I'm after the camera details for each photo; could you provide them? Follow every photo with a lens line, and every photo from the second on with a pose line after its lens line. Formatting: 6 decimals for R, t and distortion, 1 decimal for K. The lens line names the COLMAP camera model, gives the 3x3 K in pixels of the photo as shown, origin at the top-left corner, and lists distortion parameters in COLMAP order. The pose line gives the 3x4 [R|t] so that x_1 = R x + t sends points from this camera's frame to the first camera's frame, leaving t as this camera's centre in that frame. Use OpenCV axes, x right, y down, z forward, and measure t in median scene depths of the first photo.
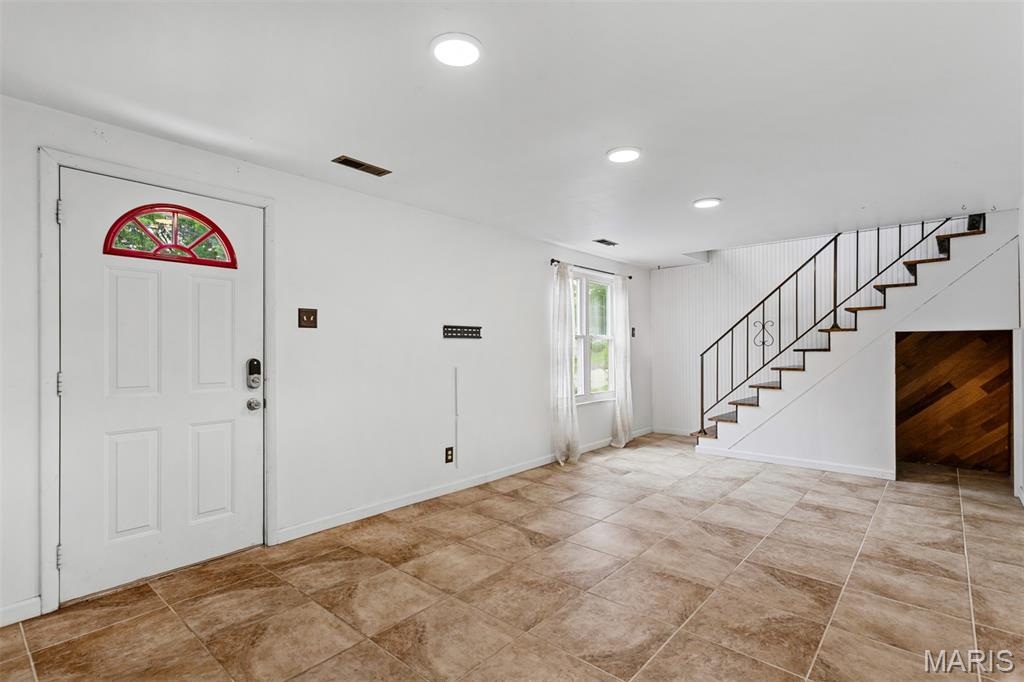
lens RADIAL K [[485.8, 0, 504.6], [0, 485.8, 343.9], [0, 0, 1]] dist [0.001607, 0.001149]
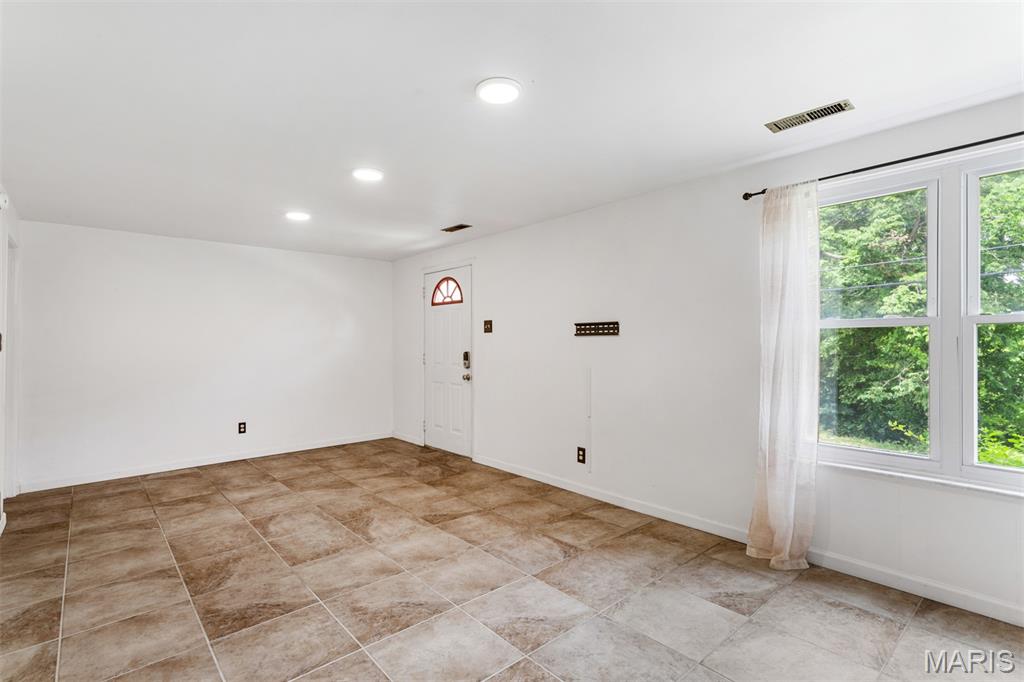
lens RADIAL K [[485.8, 0, 504.6], [0, 485.8, 343.9], [0, 0, 1]] dist [0.001607, 0.001149]
pose [[-0.124498, 0.006310, -0.992200, 0.938472], [0.013091, 0.999903, 0.004716, -0.003121], [0.992134, -0.012402, -0.124568, 1.039501]]
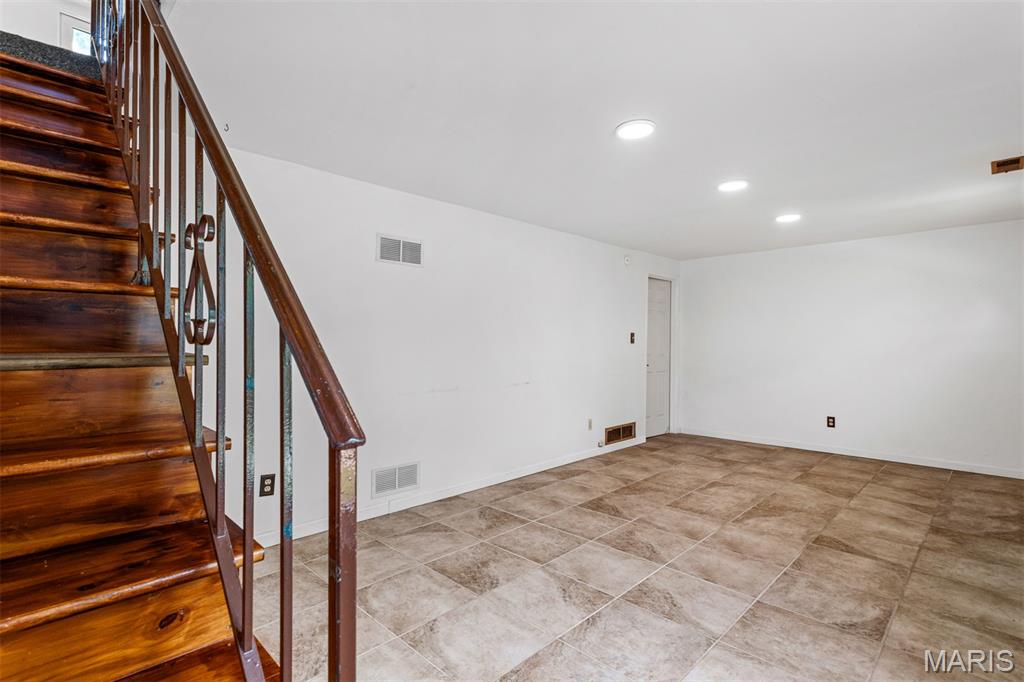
lens RADIAL K [[500.8, 0, 491.2], [0, 500.8, 341.7], [0, 0, 1]] dist [0.016216, -0.000499]
pose [[-0.997832, 0.000432, 0.065811, 0.549733], [0.000218, 0.999995, -0.003250, 0.004284], [-0.065812, -0.003228, -0.997827, 1.641459]]
